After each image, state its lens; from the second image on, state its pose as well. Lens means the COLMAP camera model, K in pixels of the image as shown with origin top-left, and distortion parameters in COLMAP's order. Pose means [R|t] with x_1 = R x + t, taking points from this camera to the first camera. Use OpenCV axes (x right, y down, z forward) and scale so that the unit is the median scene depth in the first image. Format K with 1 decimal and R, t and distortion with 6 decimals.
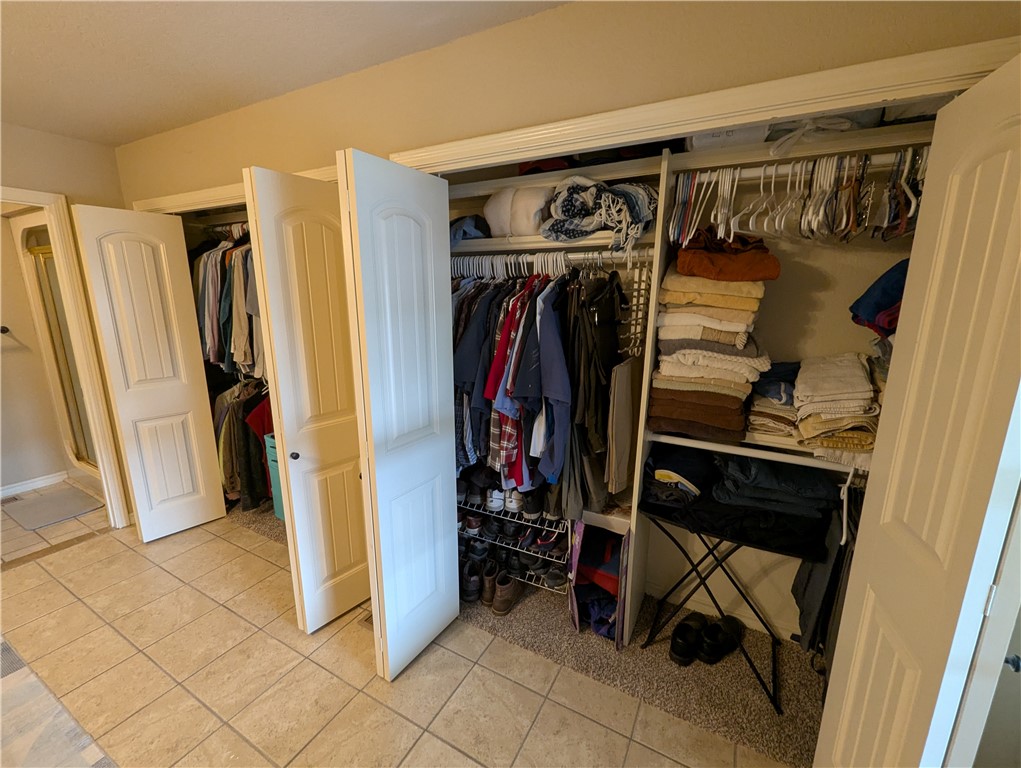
lens RADIAL K [[423.6, 0, 511.3], [0, 423.6, 386.4], [0, 0, 1]] dist [0.002505, -0.000671]
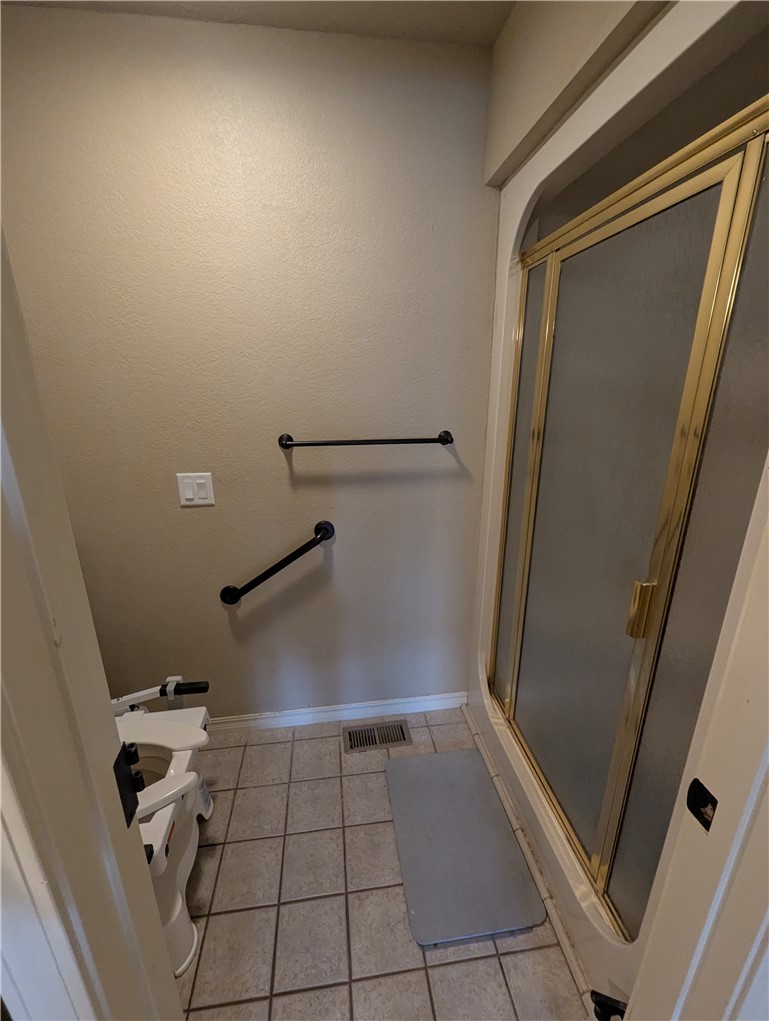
lens RADIAL K [[423.6, 0, 378.0], [0, 423.6, 515.4], [0, 0, 1]] dist [0.002505, -0.000671]
pose [[0.589524, 0.222815, -0.776412, -1.297179], [-0.158371, 0.974430, 0.159392, -0.175082], [0.792073, 0.028995, 0.609737, 0.986094]]
